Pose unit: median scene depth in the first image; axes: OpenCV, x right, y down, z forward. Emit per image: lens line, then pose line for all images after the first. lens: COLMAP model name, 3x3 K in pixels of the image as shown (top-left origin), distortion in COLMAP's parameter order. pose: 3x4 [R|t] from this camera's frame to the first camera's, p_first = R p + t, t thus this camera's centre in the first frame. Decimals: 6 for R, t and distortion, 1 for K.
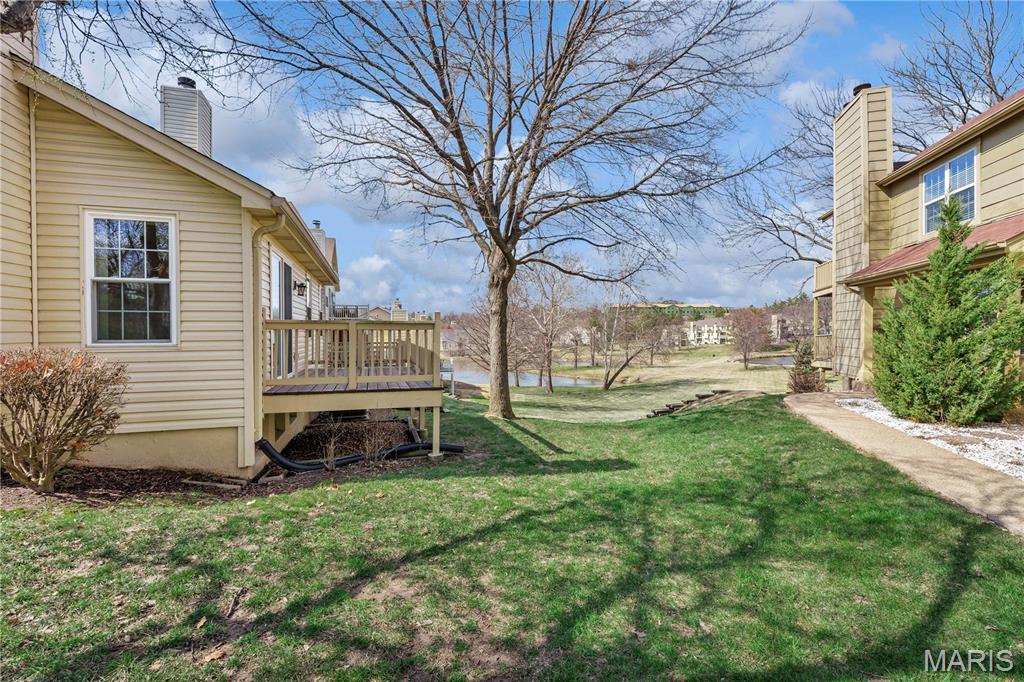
lens RADIAL K [[459.6, 0, 513.4], [0, 459.6, 337.0], [0, 0, 1]] dist [0.002191, 0.000674]
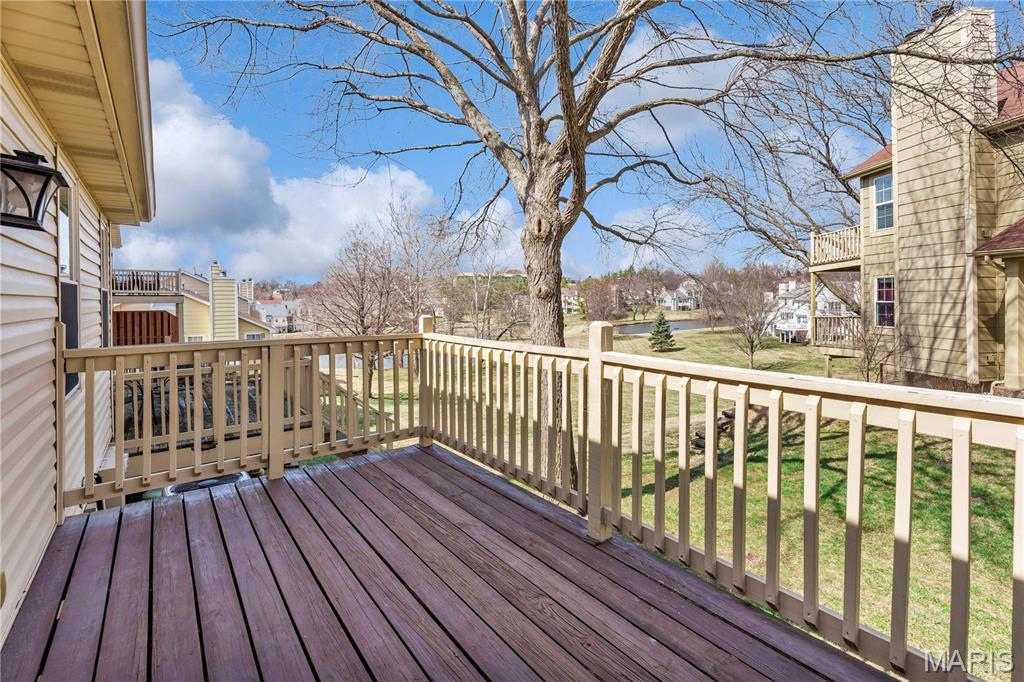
lens RADIAL K [[459.6, 0, 508.4], [0, 459.6, 307.2], [0, 0, 1]] dist [0.002191, 0.000674]
pose [[0.934902, -0.009157, 0.354788, -0.064246], [0.007415, 0.999953, 0.006271, -0.010803], [-0.354828, -0.003233, 0.934926, 0.140267]]
